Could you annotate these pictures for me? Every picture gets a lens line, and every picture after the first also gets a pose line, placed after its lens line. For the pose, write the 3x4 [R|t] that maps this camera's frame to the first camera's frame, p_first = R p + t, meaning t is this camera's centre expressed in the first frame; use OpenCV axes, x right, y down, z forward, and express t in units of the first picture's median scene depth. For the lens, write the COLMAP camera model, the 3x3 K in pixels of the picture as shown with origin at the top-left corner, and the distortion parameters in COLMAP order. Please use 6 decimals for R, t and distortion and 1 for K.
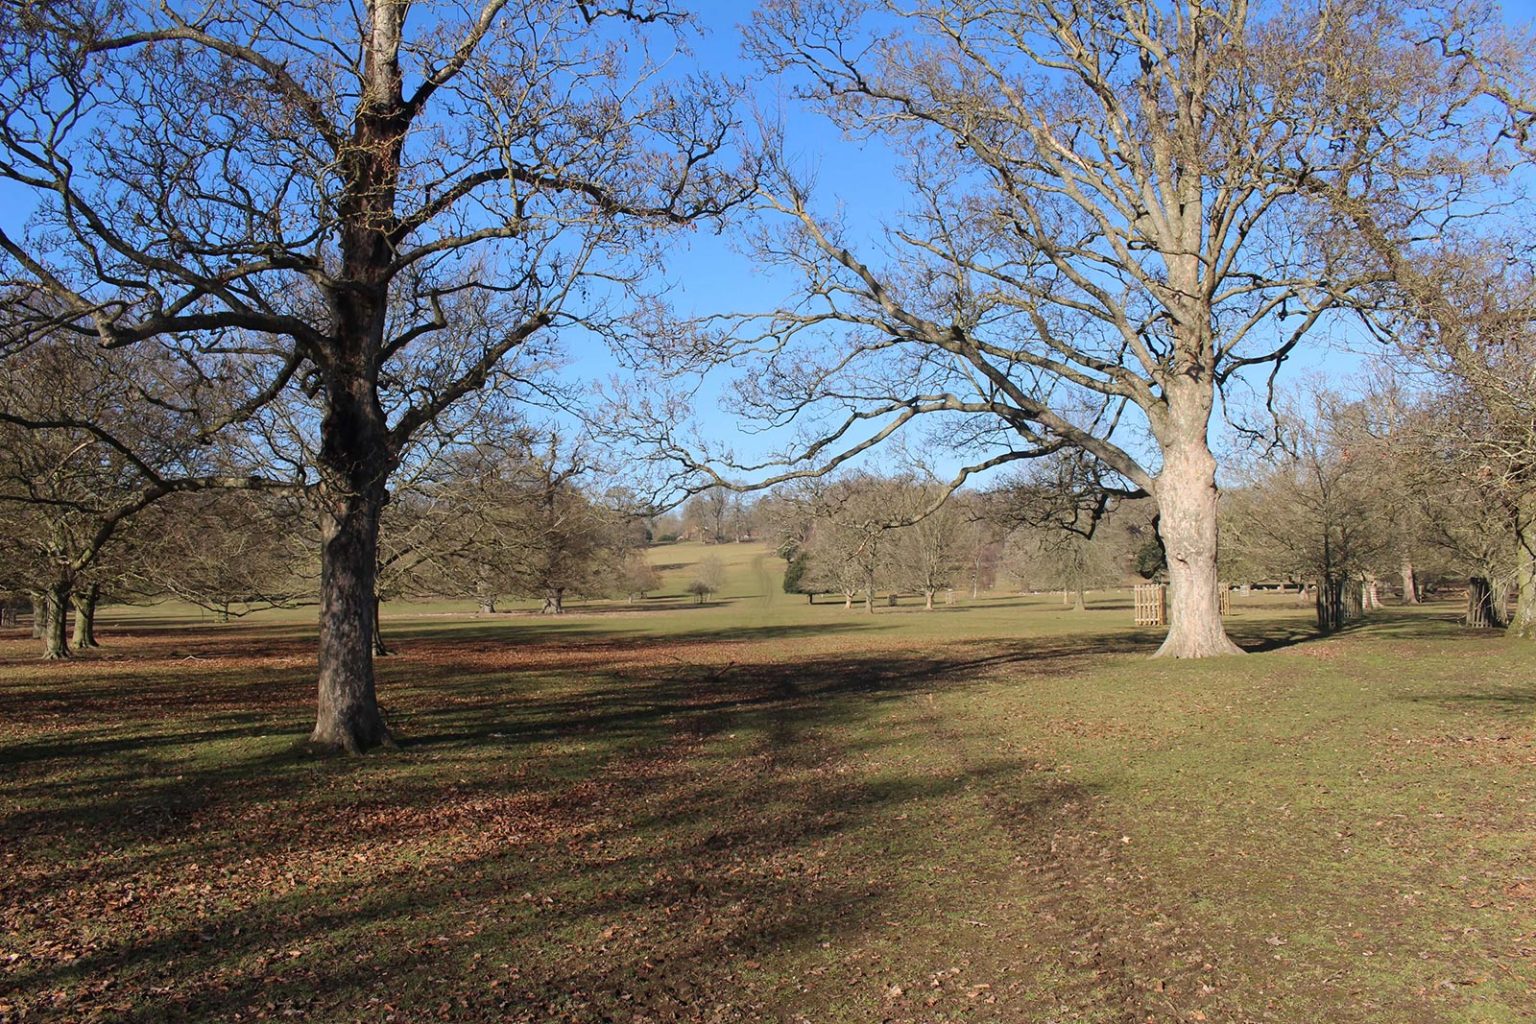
lens RADIAL K [[1271.2, 0, 767.8], [0, 1271.2, 500.3], [0, 0, 1]] dist [-0.161862, 0.136193]
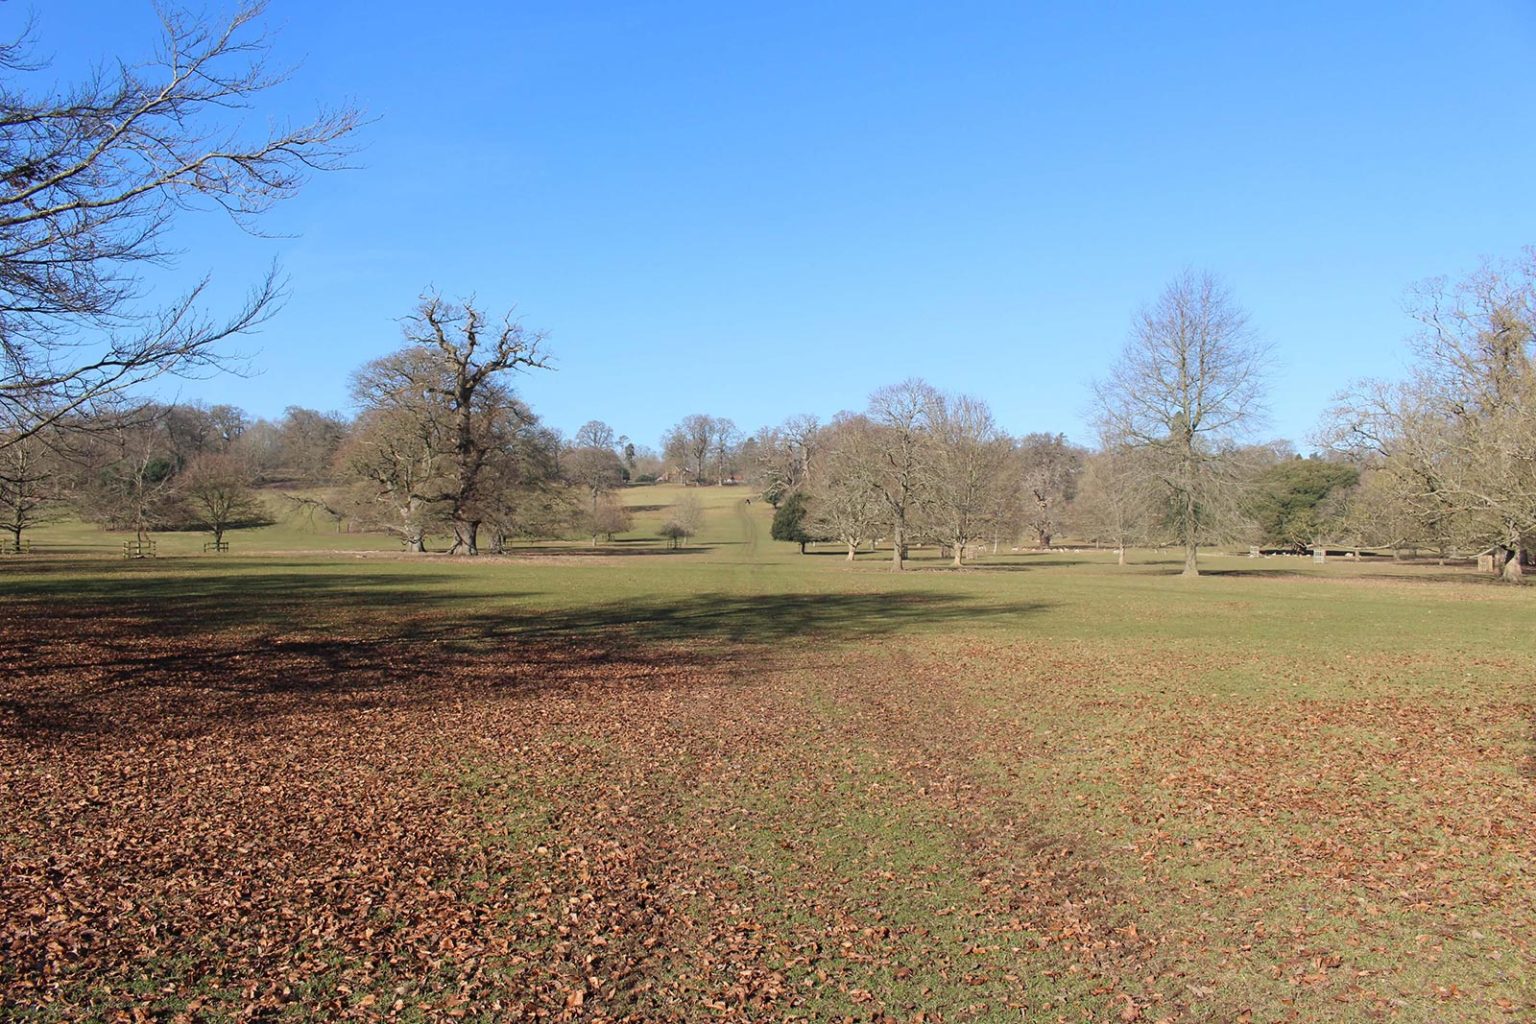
lens RADIAL K [[1057.7, 0, 813.8], [0, 1057.7, 510.2], [0, 0, 1]] dist [-0.108586, 0.000983]
pose [[0.997362, 0.035094, 0.063540, -0.005655], [-0.037666, 0.998499, 0.039755, 0.027084], [-0.062049, -0.042043, 0.997187, 0.328228]]
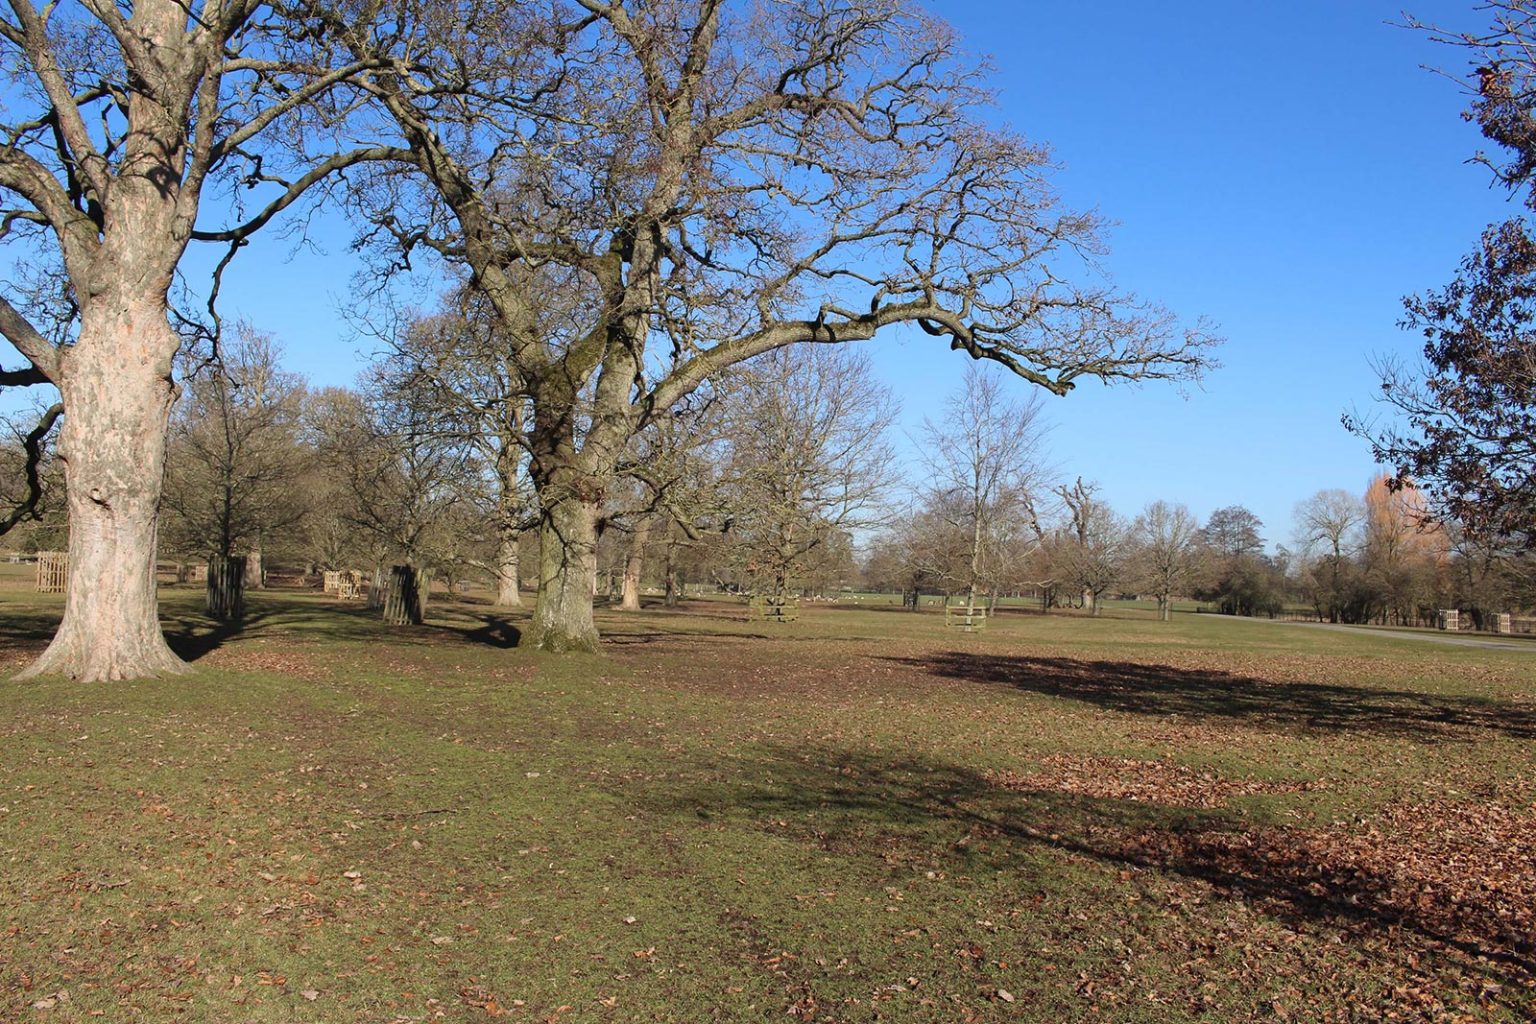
lens RADIAL K [[1271.2, 0, 767.8], [0, 1271.2, 500.3], [0, 0, 1]] dist [-0.161862, 0.136193]
pose [[0.624485, 0.091130, 0.775702, 0.023822], [-0.102925, 0.994110, -0.033928, 0.008817], [-0.774225, -0.058652, 0.630186, 0.107403]]
